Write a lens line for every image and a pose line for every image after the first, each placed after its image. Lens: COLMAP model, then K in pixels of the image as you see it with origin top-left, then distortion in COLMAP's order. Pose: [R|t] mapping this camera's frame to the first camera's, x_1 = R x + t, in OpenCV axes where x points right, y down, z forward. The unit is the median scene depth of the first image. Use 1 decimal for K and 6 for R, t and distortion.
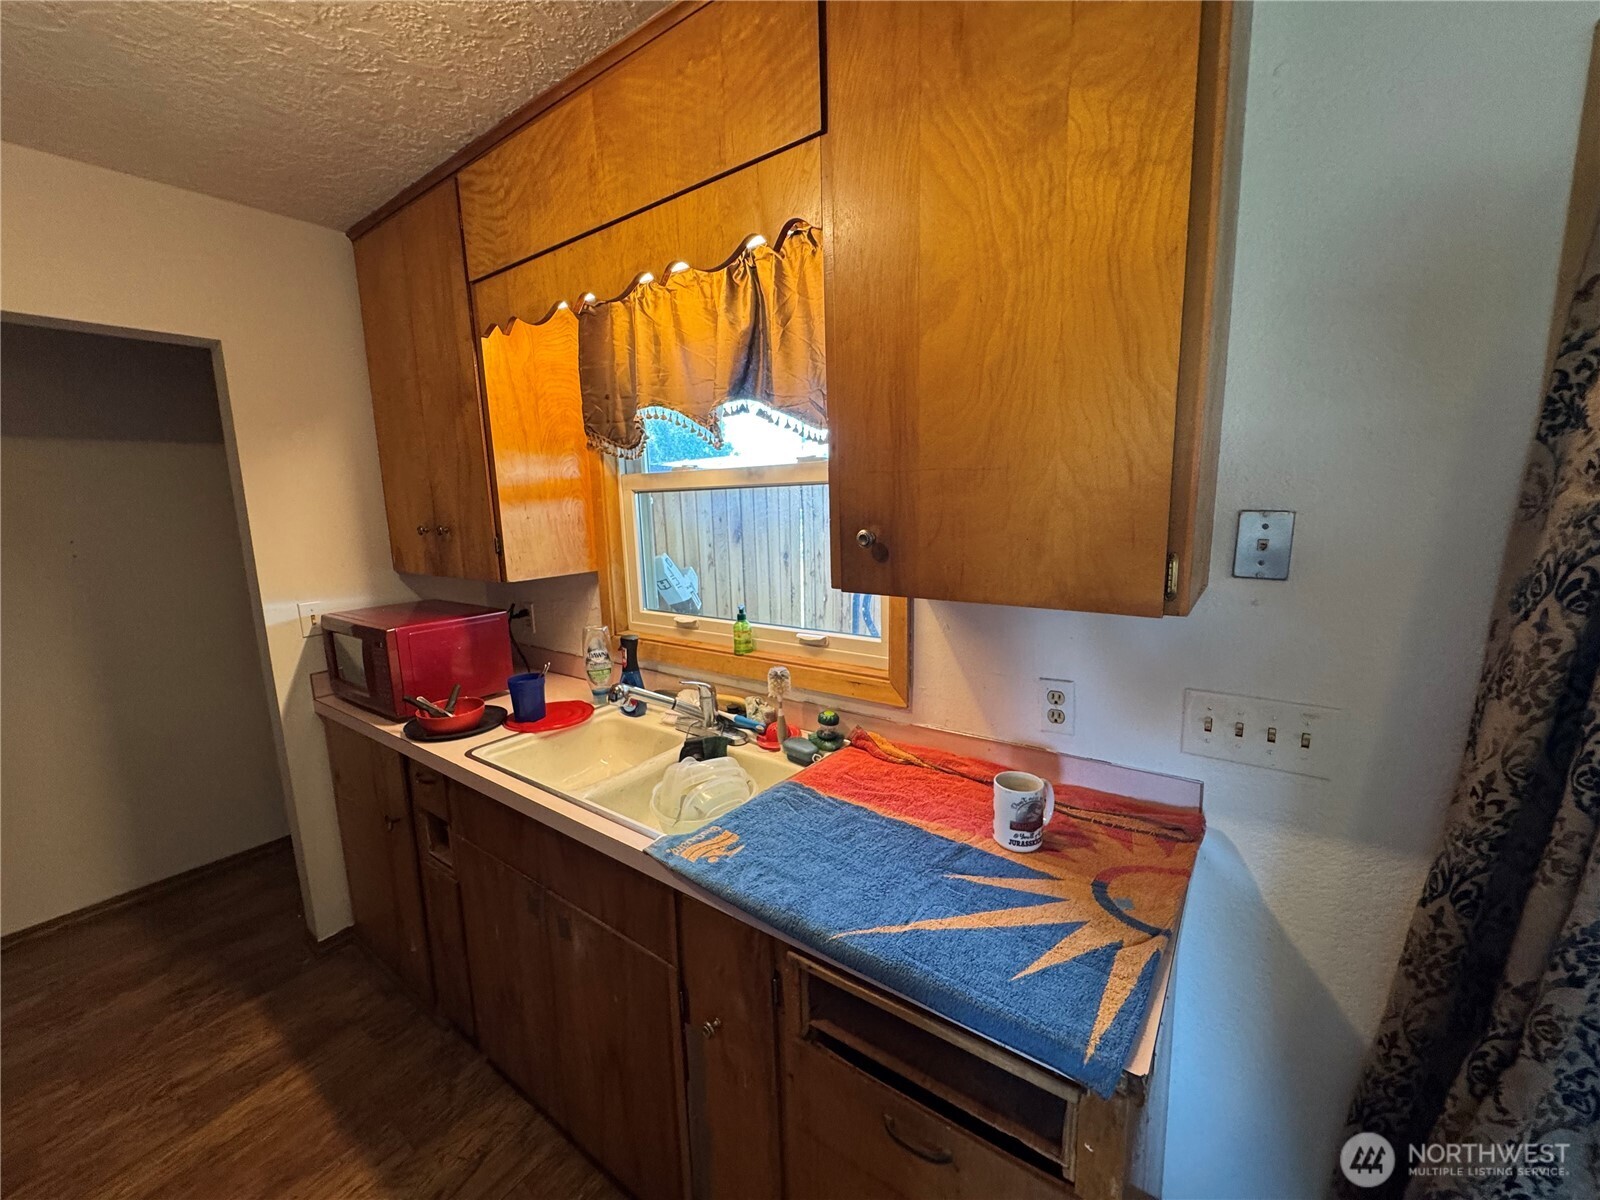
lens RADIAL K [[636.5, 0, 799.5], [0, 636.5, 599.6], [0, 0, 1]] dist [-0.000979, -0.000010]
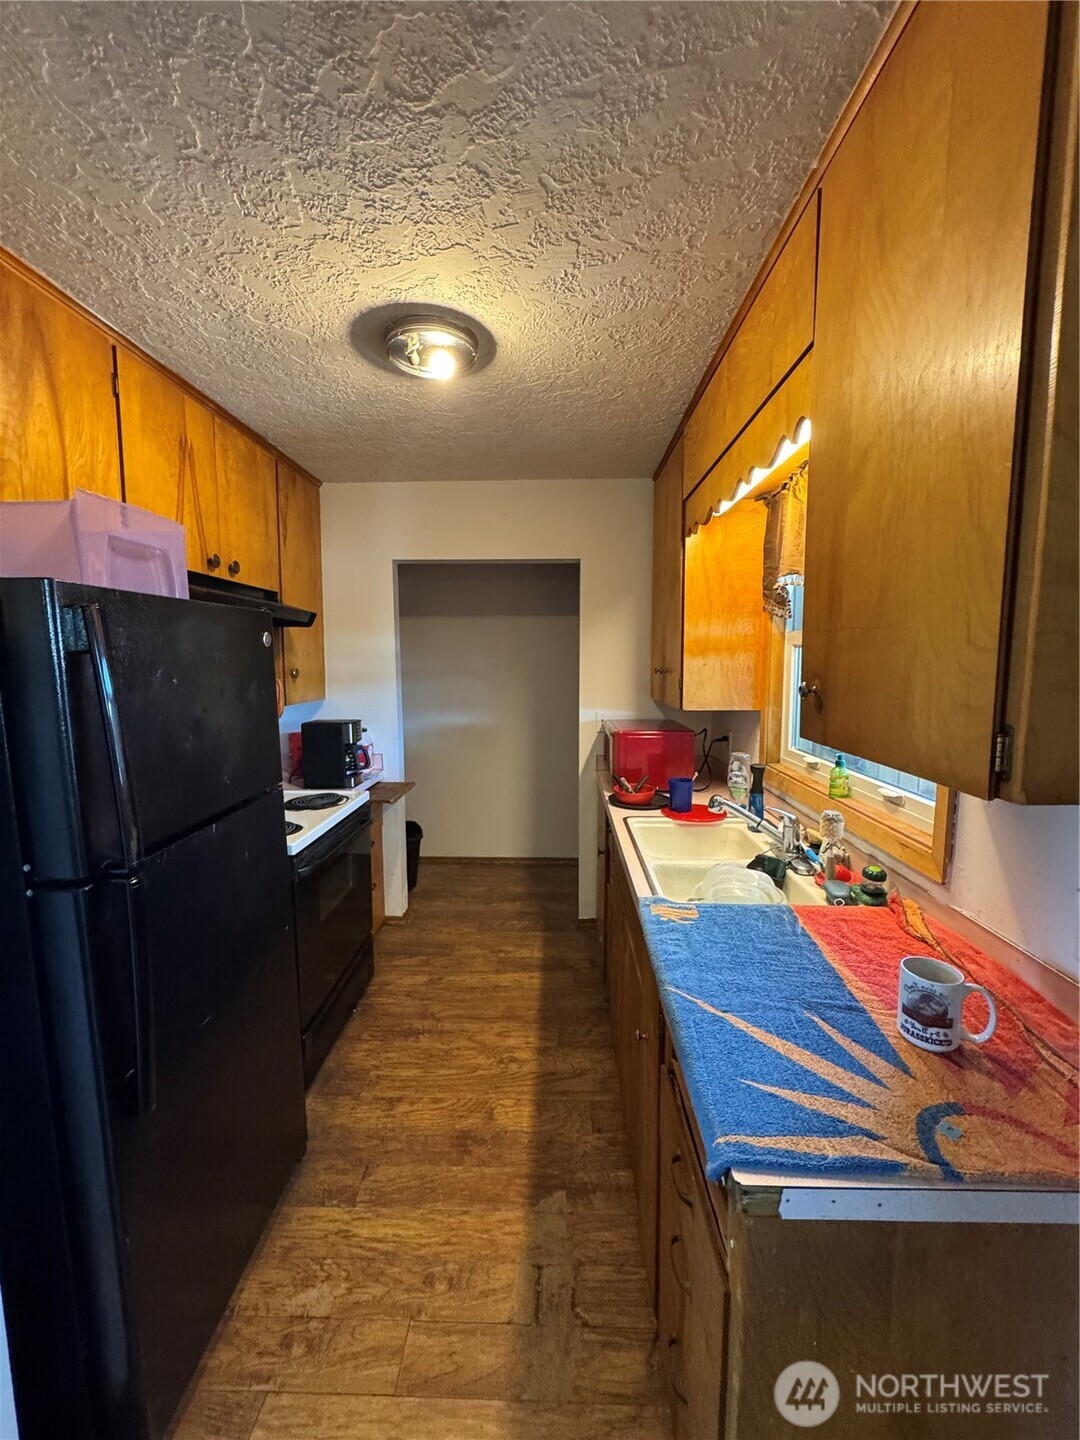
lens RADIAL K [[572.8, 0, 543.7], [0, 572.8, 721.4], [0, 0, 1]] dist [-0.000979, -0.000010]
pose [[0.572174, 0.116355, -0.811837, 0.442991], [-0.143701, 0.988795, 0.040438, -0.011103], [0.807445, 0.093524, 0.582483, 0.034564]]
